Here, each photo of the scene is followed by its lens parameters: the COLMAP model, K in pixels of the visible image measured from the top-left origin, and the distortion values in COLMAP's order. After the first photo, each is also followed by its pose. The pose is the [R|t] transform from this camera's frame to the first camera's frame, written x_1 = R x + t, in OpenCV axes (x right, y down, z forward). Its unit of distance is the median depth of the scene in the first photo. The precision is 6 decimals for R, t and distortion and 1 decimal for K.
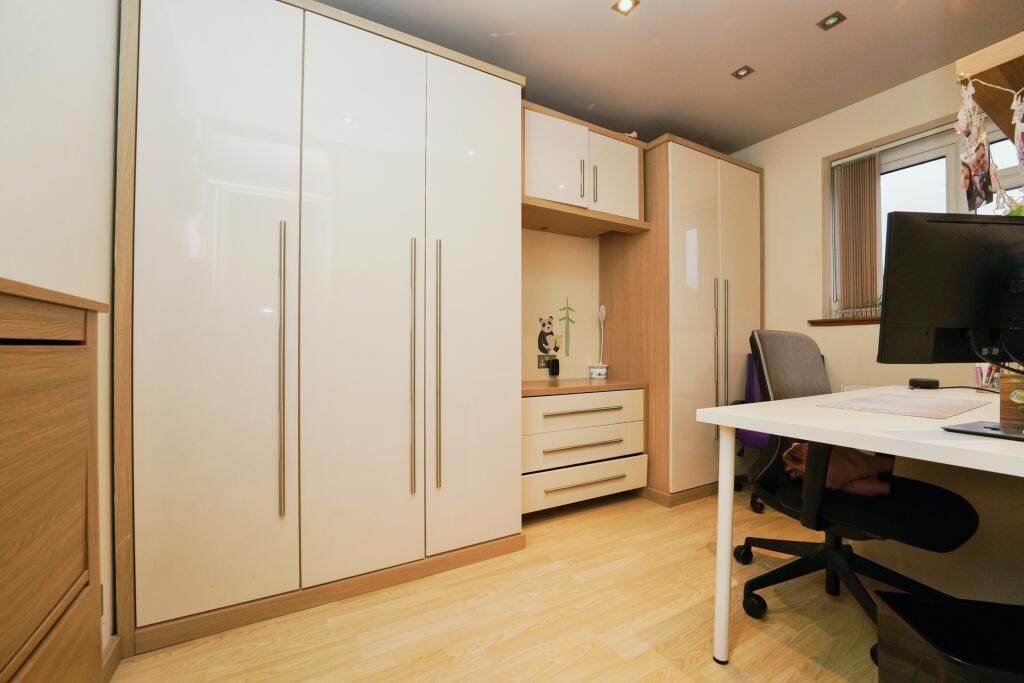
lens RADIAL K [[414.0, 0, 507.4], [0, 414.0, 343.6], [0, 0, 1]] dist [-0.029727, 0.000062]
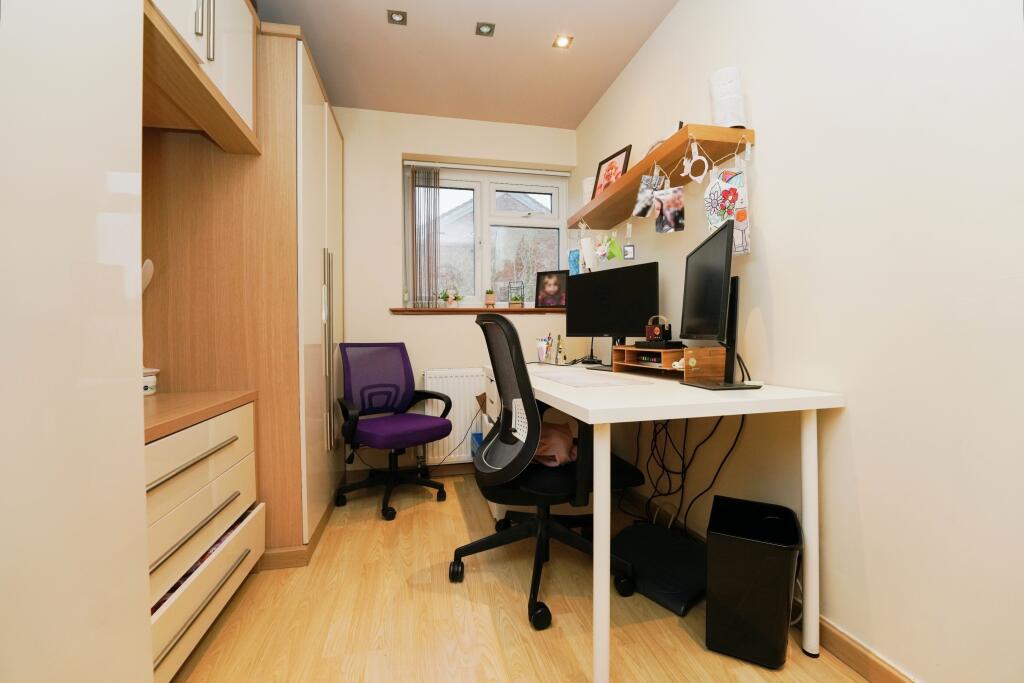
lens RADIAL K [[414.0, 0, 508.0], [0, 414.0, 337.0], [0, 0, 1]] dist [-0.029727, 0.000062]
pose [[0.290105, -0.006960, 0.956970, -0.164295], [0.003915, 0.999974, 0.006086, 0.008465], [-0.956987, 0.001981, 0.290124, 0.465238]]
